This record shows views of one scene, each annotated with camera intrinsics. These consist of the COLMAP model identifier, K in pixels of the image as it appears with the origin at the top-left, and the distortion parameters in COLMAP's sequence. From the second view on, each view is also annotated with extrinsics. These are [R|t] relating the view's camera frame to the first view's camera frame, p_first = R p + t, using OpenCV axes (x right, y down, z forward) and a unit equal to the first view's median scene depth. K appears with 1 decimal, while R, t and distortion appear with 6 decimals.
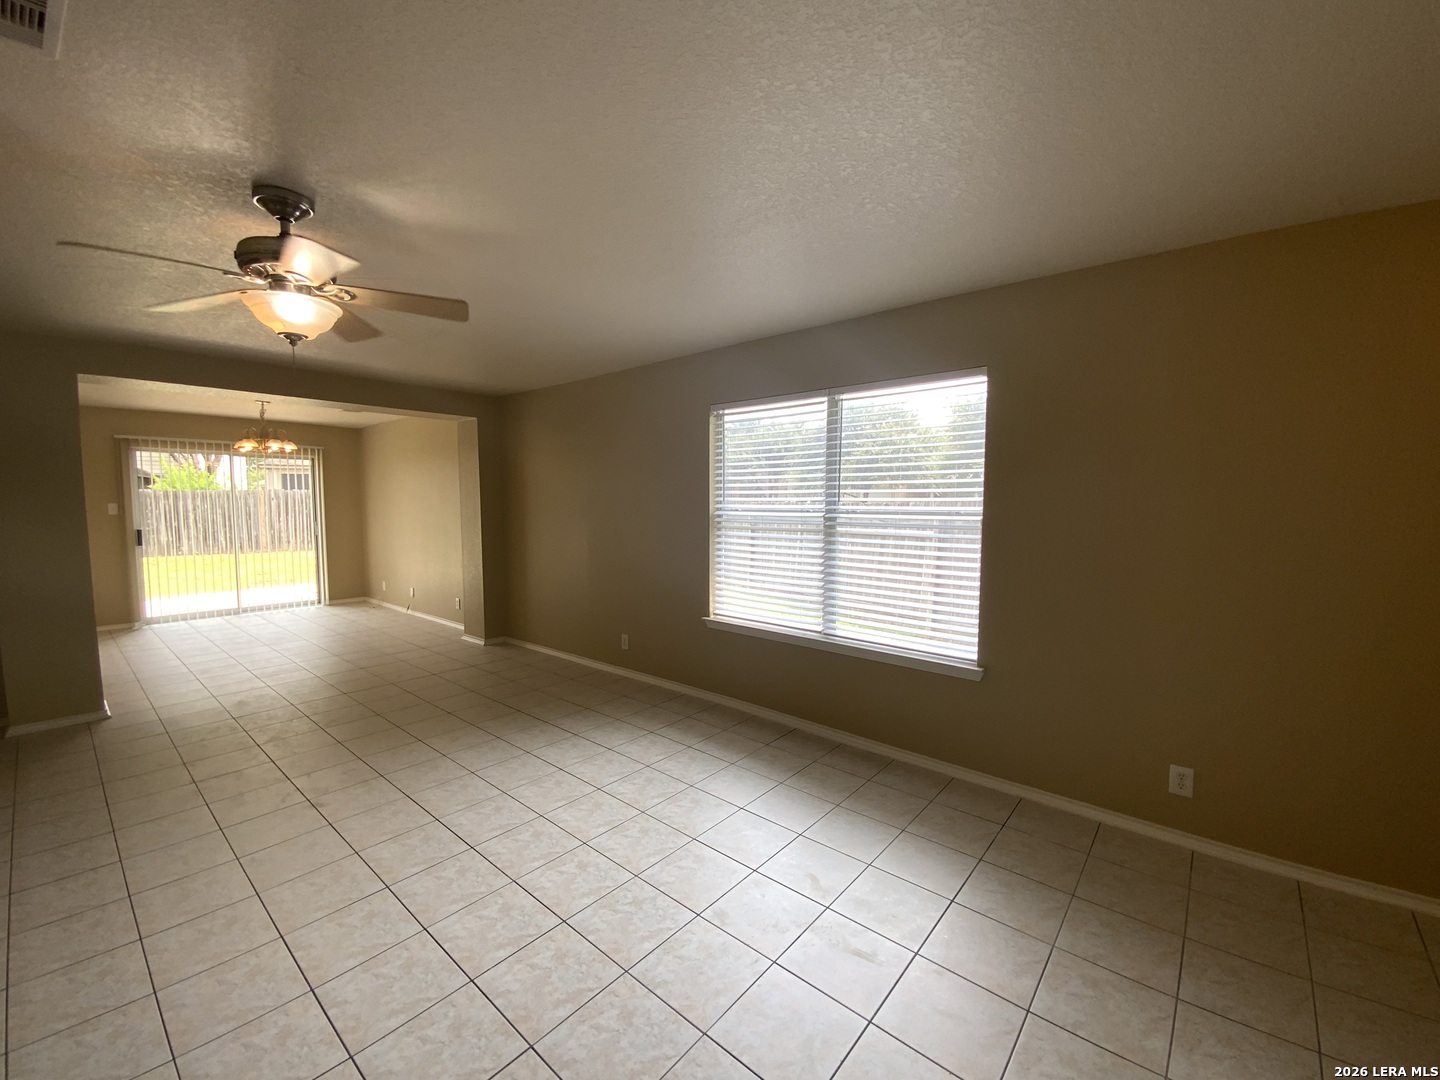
lens RADIAL K [[584.9, 0, 728.0], [0, 584.9, 539.7], [0, 0, 1]] dist [0.000733, -0.002445]
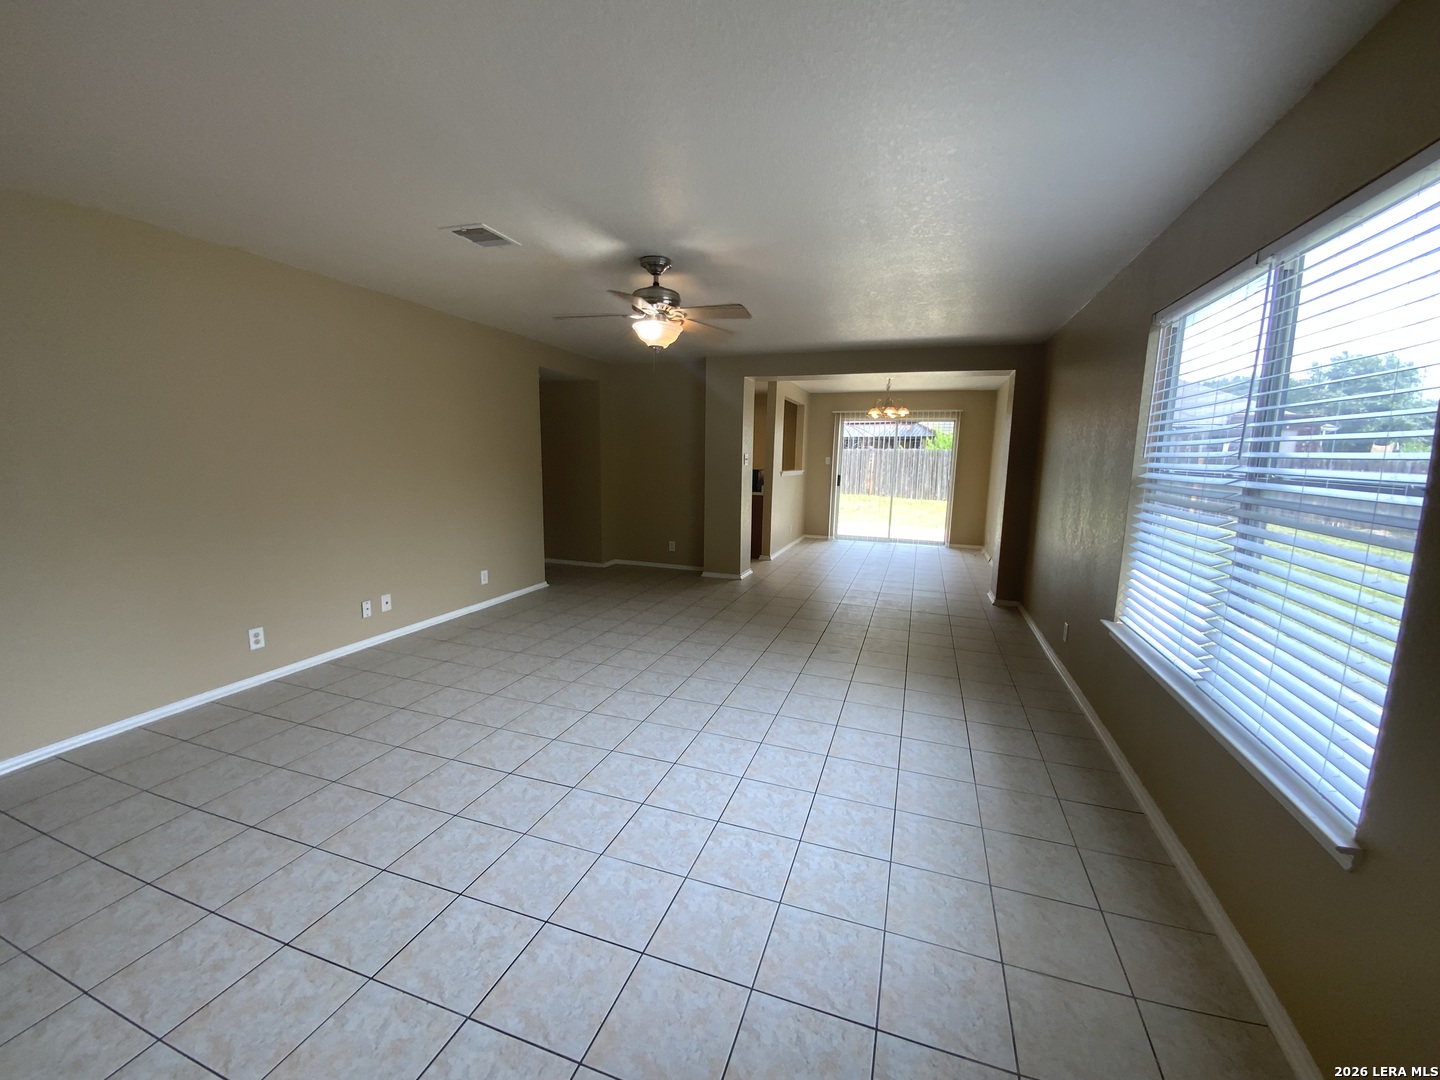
lens RADIAL K [[584.9, 0, 718.4], [0, 584.9, 534.4], [0, 0, 1]] dist [0.000733, -0.002445]
pose [[0.363687, 0.138788, -0.921124, 0.494832], [-0.090364, 0.989431, 0.113402, -0.012696], [0.927128, 0.041994, 0.372385, 0.311873]]
